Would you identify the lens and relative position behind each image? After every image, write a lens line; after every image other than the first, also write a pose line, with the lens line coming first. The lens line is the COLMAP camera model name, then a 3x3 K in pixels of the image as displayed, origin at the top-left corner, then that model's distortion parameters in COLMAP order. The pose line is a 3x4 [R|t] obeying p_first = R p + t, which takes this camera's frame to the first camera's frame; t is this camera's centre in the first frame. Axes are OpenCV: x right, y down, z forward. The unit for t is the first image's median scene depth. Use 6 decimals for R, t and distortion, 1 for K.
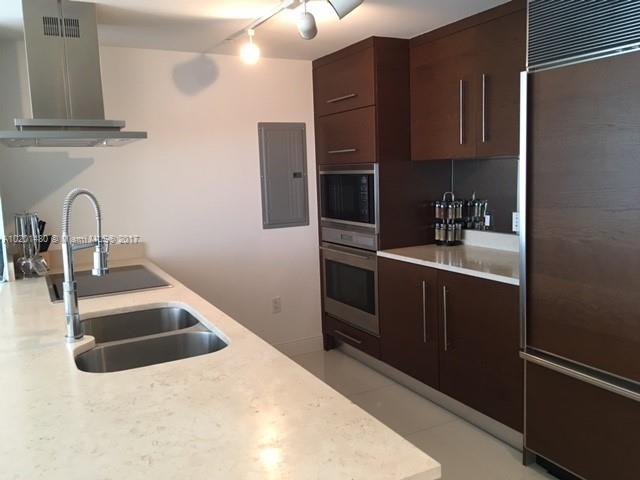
lens RADIAL K [[547.2, 0, 321.0], [0, 547.2, 240.1], [0, 0, 1]] dist [-0.000255, -0.005601]
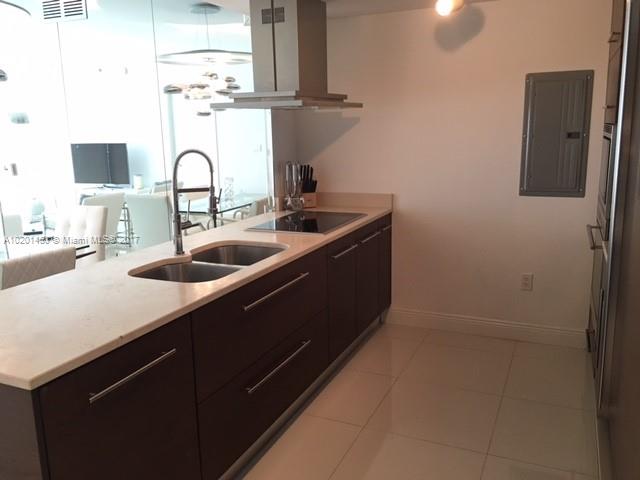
lens RADIAL K [[547.2, 0, 319.8], [0, 547.2, 238.1], [0, 0, 1]] dist [-0.000255, -0.005601]
pose [[0.604301, 0.173995, -0.777526, 0.405989], [-0.098088, 0.984687, 0.144119, -0.048578], [0.790695, -0.010825, 0.612114, 0.193661]]
